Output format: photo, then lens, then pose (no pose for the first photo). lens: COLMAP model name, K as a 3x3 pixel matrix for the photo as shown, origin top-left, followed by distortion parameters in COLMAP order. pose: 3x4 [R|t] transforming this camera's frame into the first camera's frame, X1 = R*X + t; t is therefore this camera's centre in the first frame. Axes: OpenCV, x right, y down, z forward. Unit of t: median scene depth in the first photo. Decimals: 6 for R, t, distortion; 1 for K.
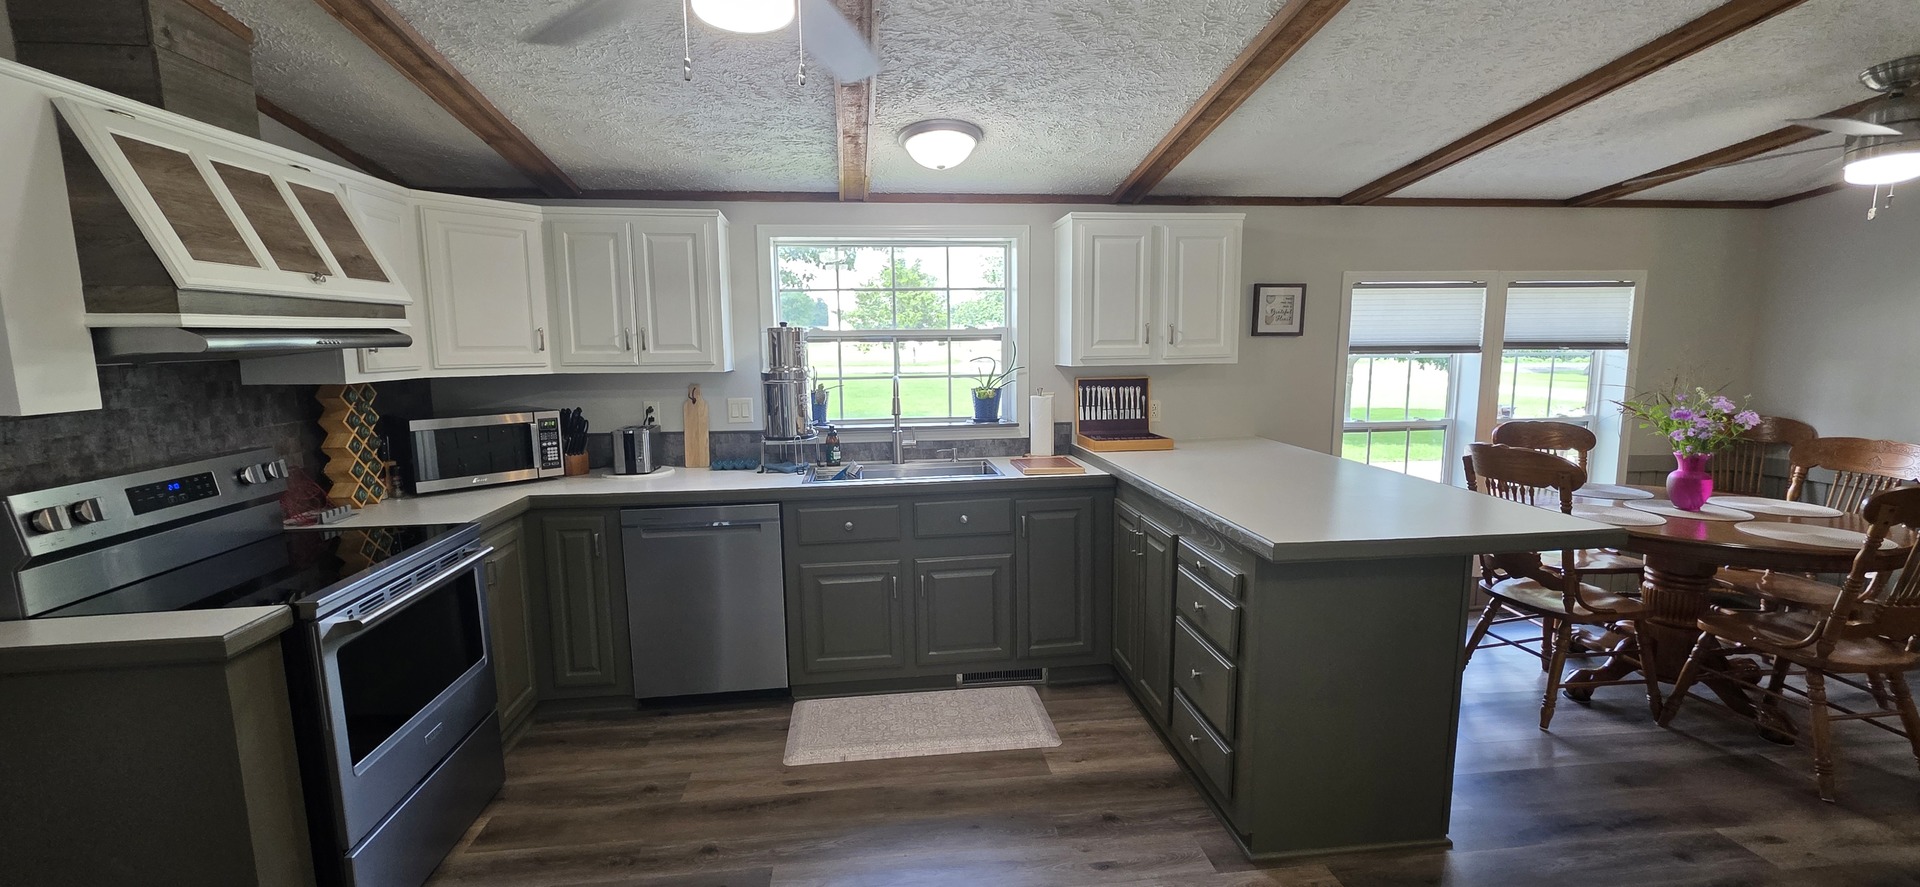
lens RADIAL K [[771.6, 0, 951.7], [0, 771.6, 450.1], [0, 0, 1]] dist [0.003254, -0.000529]
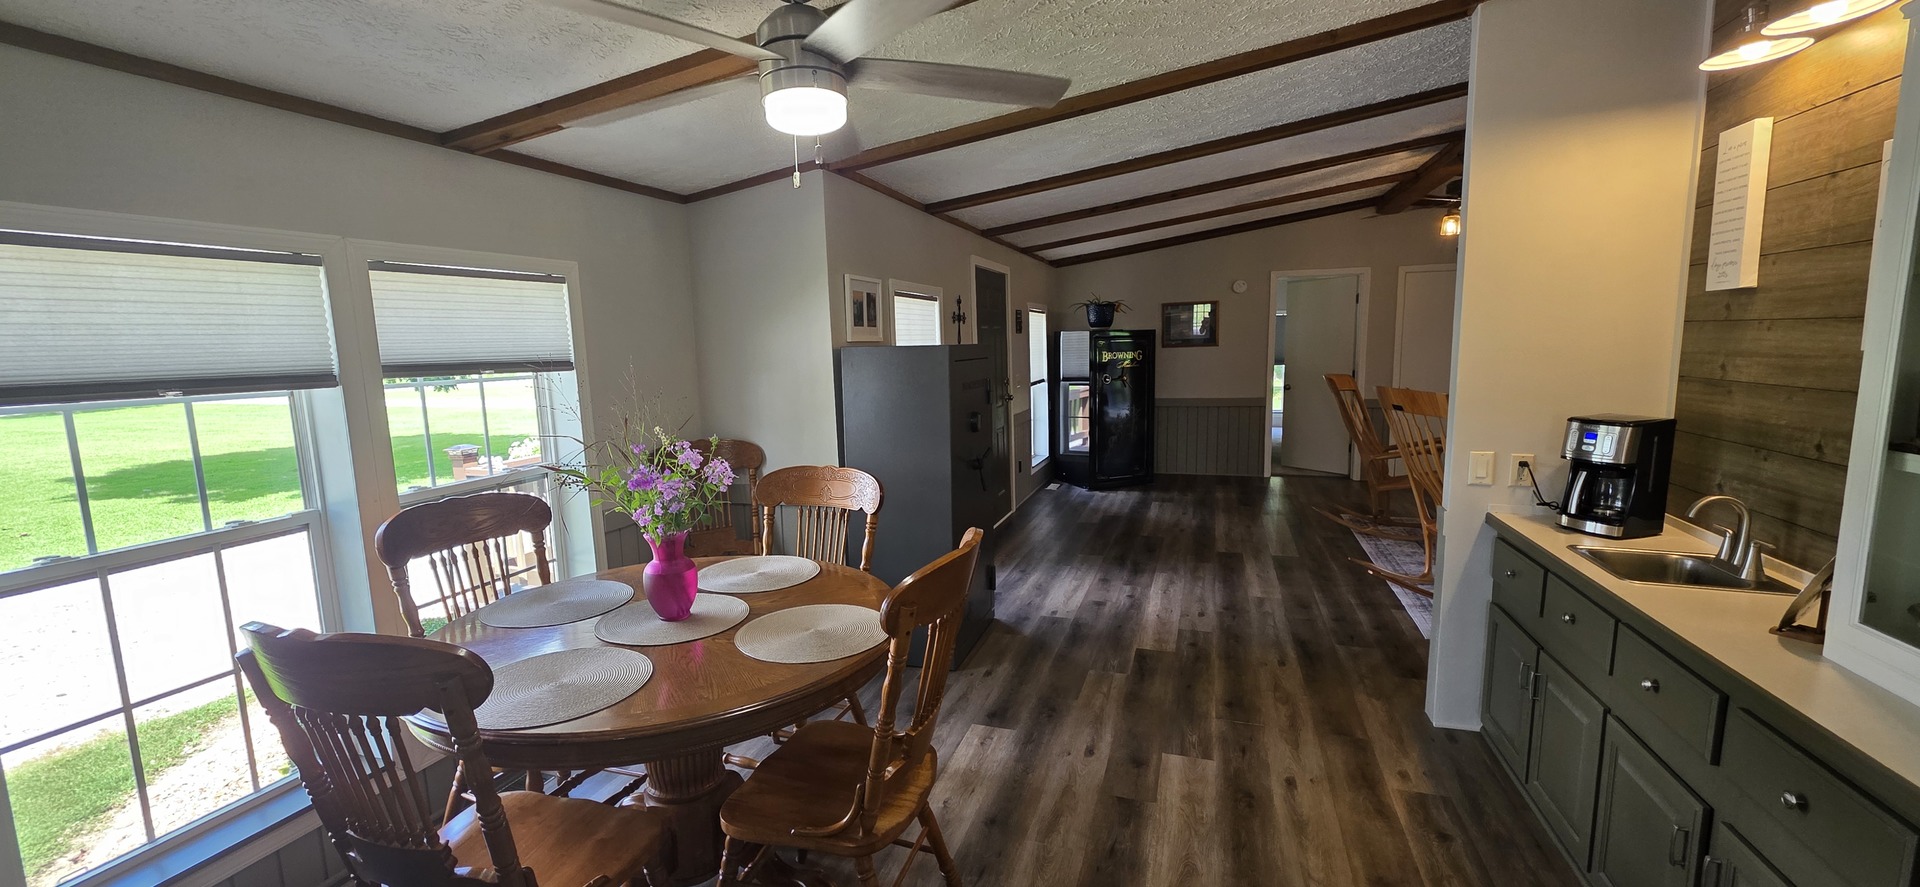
lens RADIAL K [[771.6, 0, 952.8], [0, 771.6, 446.4], [0, 0, 1]] dist [0.003254, -0.000529]
pose [[0.427044, -0.124320, 0.895644, 0.474746], [0.144554, 0.987151, 0.068099, -0.073663], [-0.892602, 0.100388, 0.439528, 0.478654]]
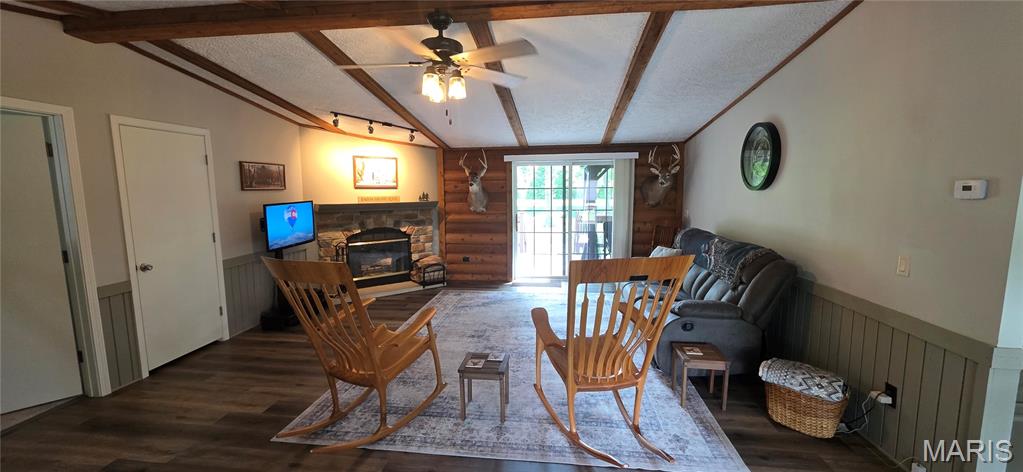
lens RADIAL K [[411.1, 0, 506.3], [0, 411.1, 238.2], [0, 0, 1]] dist [0.003254, -0.000529]
pose [[-0.968858, -0.013172, 0.247266, 2.044734], [0.052553, 0.964897, 0.257318, -0.174588], [-0.241975, 0.262300, -0.934156, 1.008942]]
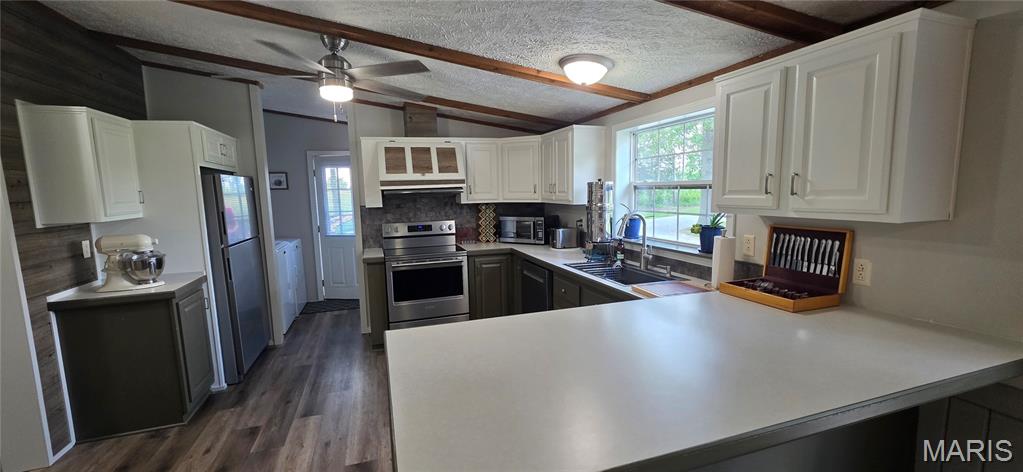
lens RADIAL K [[411.1, 0, 511.2], [0, 411.1, 240.5], [0, 0, 1]] dist [0.003254, -0.000529]
pose [[0.202769, 0.127622, -0.970874, 0.749270], [-0.118592, 0.987373, 0.105023, -0.105096], [0.972019, 0.093842, 0.215344, 0.635023]]
